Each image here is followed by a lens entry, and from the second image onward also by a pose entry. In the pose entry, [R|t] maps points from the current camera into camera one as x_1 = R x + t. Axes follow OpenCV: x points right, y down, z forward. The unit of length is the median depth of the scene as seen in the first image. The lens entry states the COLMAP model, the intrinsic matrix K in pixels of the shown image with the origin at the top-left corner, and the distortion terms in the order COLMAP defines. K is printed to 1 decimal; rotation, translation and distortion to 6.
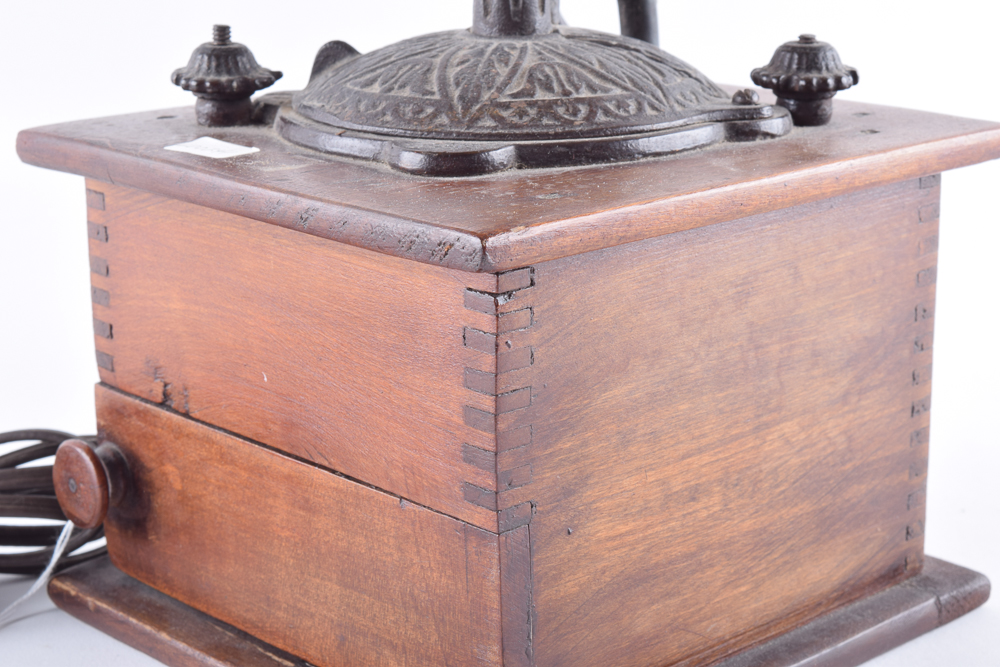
lens RADIAL K [[2136.5, 0, 500.0], [0, 2136.5, 333.5], [0, 0, 1]] dist [0.088653, 0.283760]
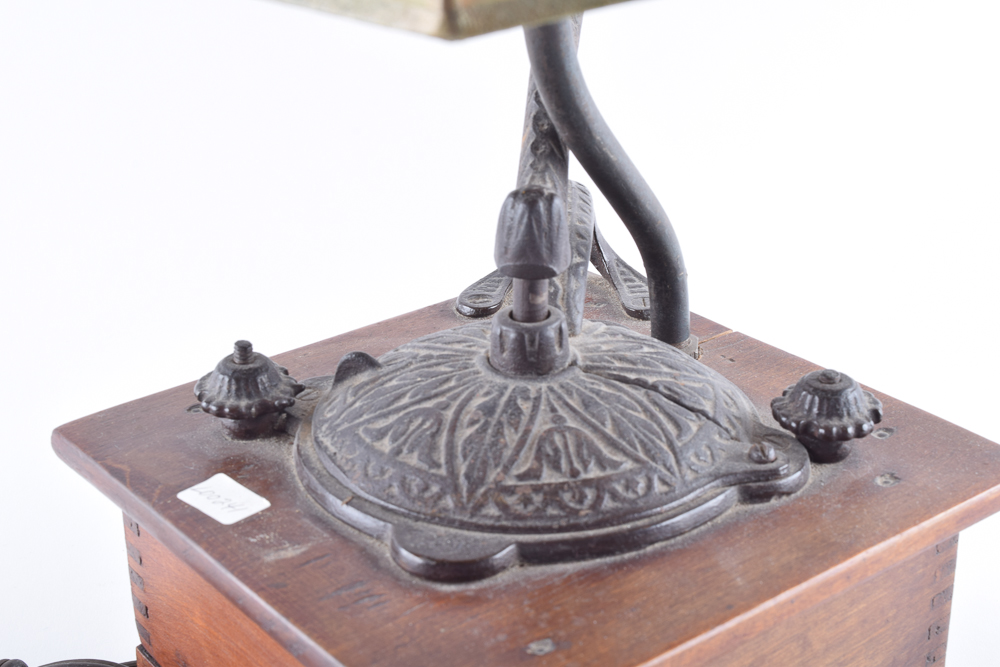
lens RADIAL K [[1732.9, 0, 500.0], [0, 1732.9, 333.5], [0, 0, 1]] dist [0.019972, -0.074149]
pose [[0.997061, 0.023856, -0.072800, 0.052274], [-0.011315, 0.985716, 0.168037, -0.301754], [0.075769, -0.166720, 0.983089, 0.221630]]
